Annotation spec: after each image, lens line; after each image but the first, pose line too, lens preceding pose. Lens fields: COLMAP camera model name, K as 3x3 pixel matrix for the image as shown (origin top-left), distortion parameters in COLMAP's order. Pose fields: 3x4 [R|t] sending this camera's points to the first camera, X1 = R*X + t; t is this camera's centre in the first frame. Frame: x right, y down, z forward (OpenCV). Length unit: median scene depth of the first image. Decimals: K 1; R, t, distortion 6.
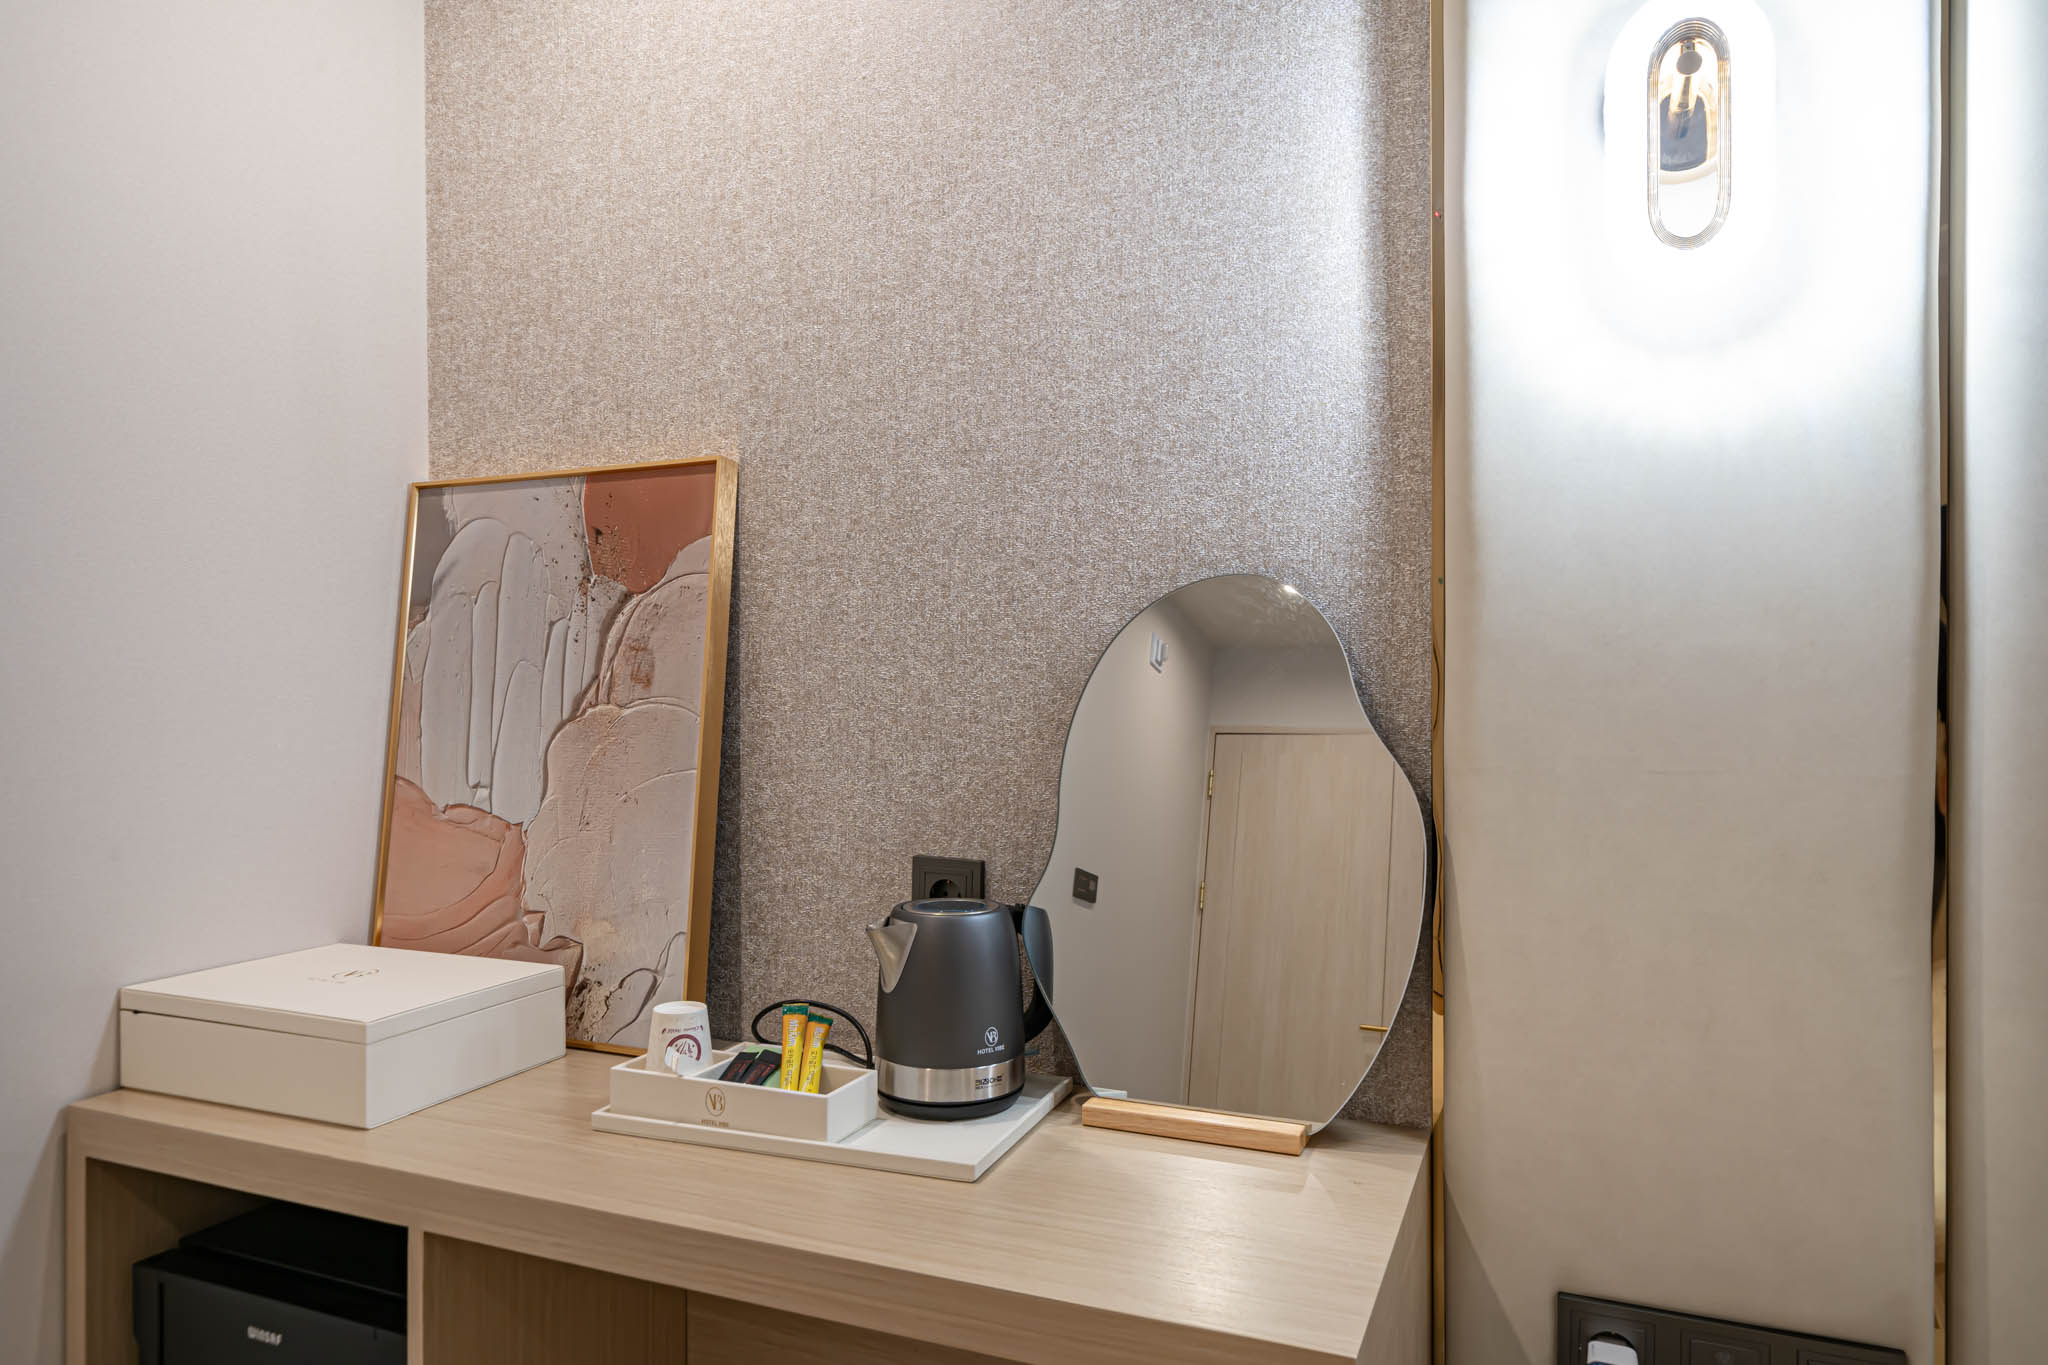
lens RADIAL K [[1278.9, 0, 1026.1], [0, 1278.9, 691.8], [0, 0, 1]] dist [0.000812, 0.000390]
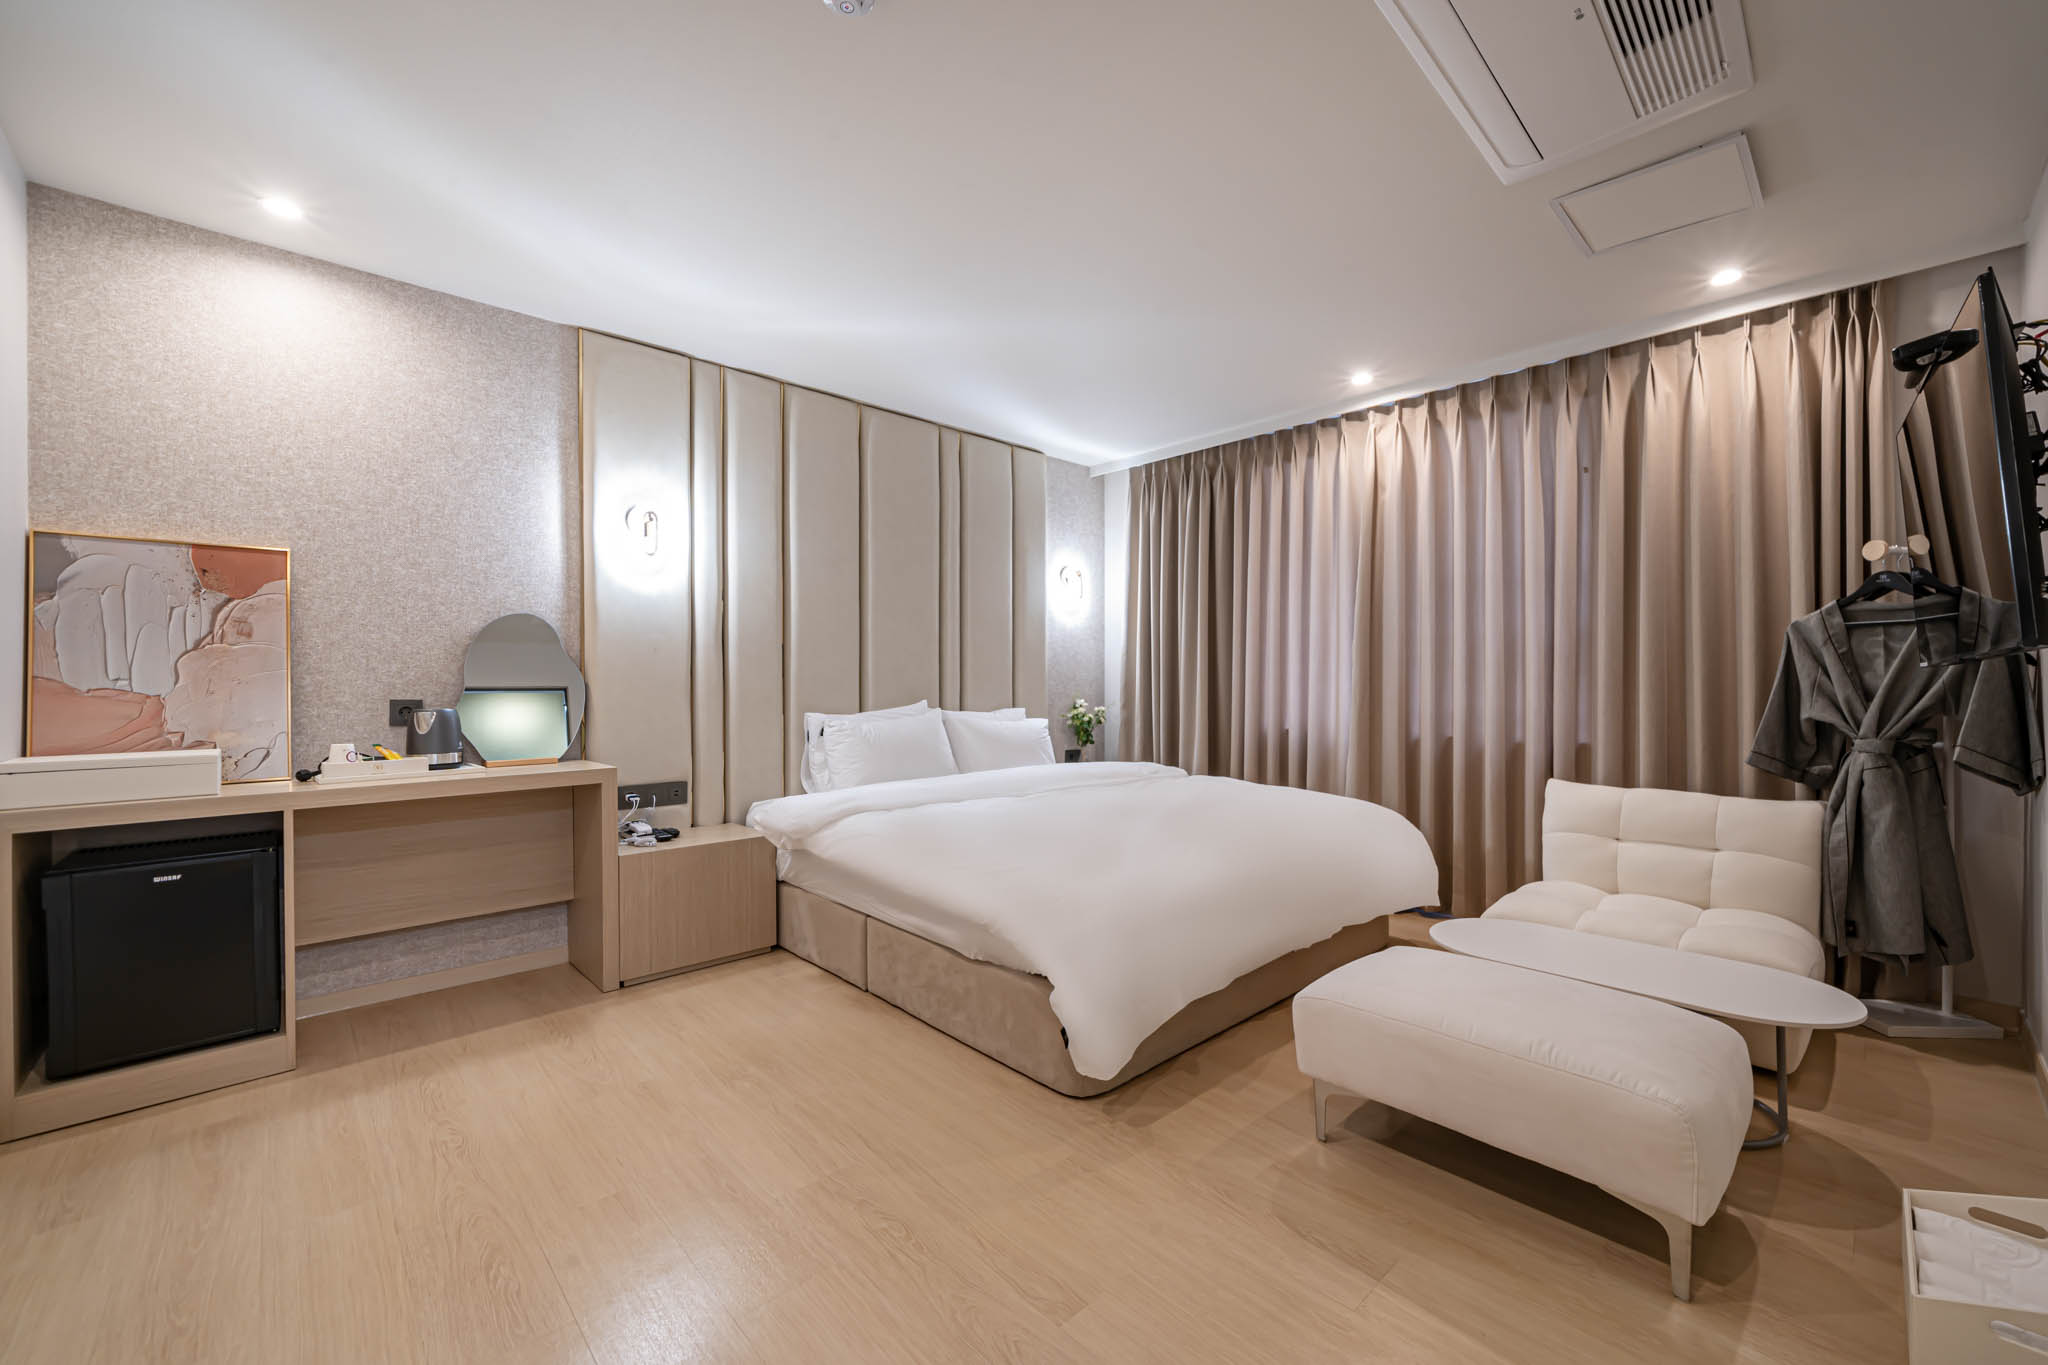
lens RADIAL K [[792.7, 0, 1031.9], [0, 792.7, 686.9], [0, 0, 1]] dist [-0.003630, -0.000168]
pose [[0.405465, -0.006408, 0.914088, -1.055866], [0.006831, 0.999969, 0.003980, 0.094380], [-0.914085, 0.004630, 0.405496, -0.988922]]
